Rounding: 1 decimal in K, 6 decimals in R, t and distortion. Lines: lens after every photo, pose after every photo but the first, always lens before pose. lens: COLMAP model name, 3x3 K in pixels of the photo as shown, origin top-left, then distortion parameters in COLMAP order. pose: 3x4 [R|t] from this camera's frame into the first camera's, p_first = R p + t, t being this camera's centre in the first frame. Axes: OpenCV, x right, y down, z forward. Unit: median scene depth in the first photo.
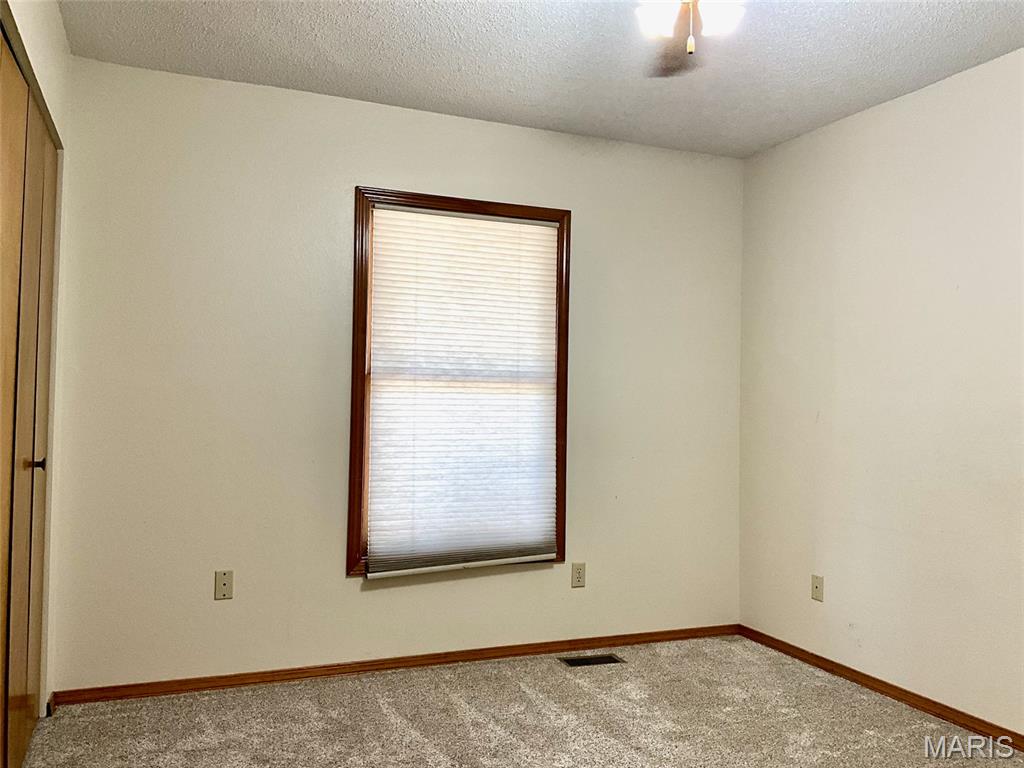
lens RADIAL K [[862.6, 0, 511.8], [0, 862.6, 378.7], [0, 0, 1]] dist [0.096583, -0.170084]
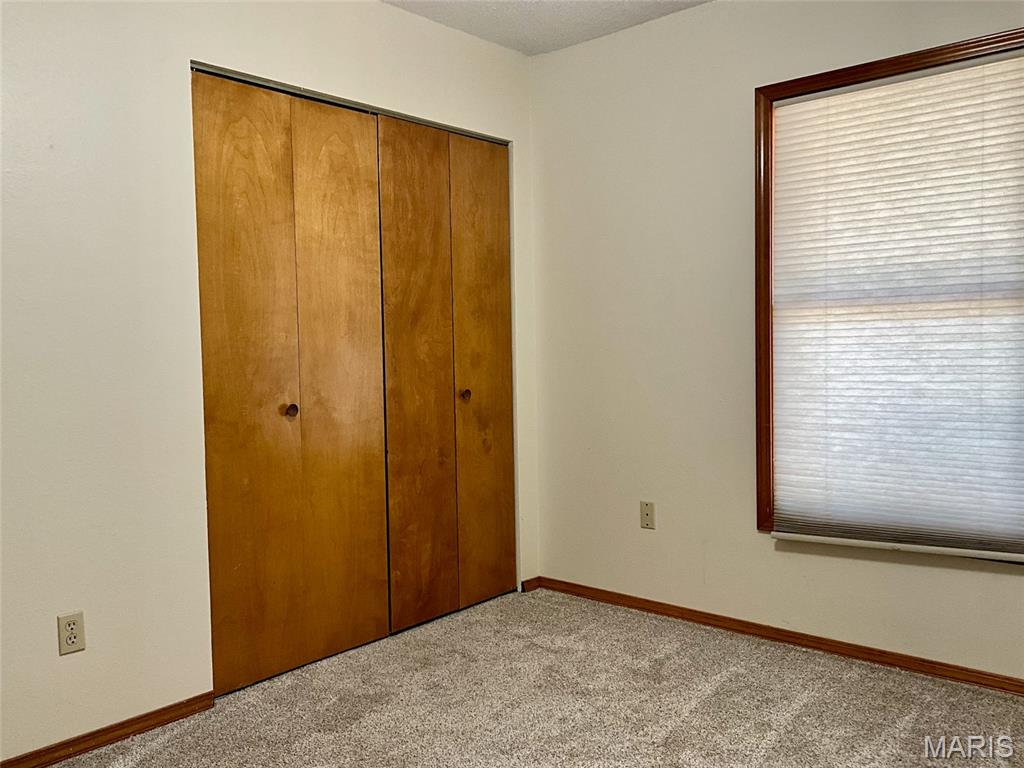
lens RADIAL K [[862.6, 0, 510.0], [0, 862.6, 387.4], [0, 0, 1]] dist [0.096583, -0.170084]
pose [[0.434828, 0.017292, -0.900347, 0.494877], [0.051112, 0.997730, 0.043848, 0.025551], [0.899062, -0.065085, 0.432957, 0.376192]]
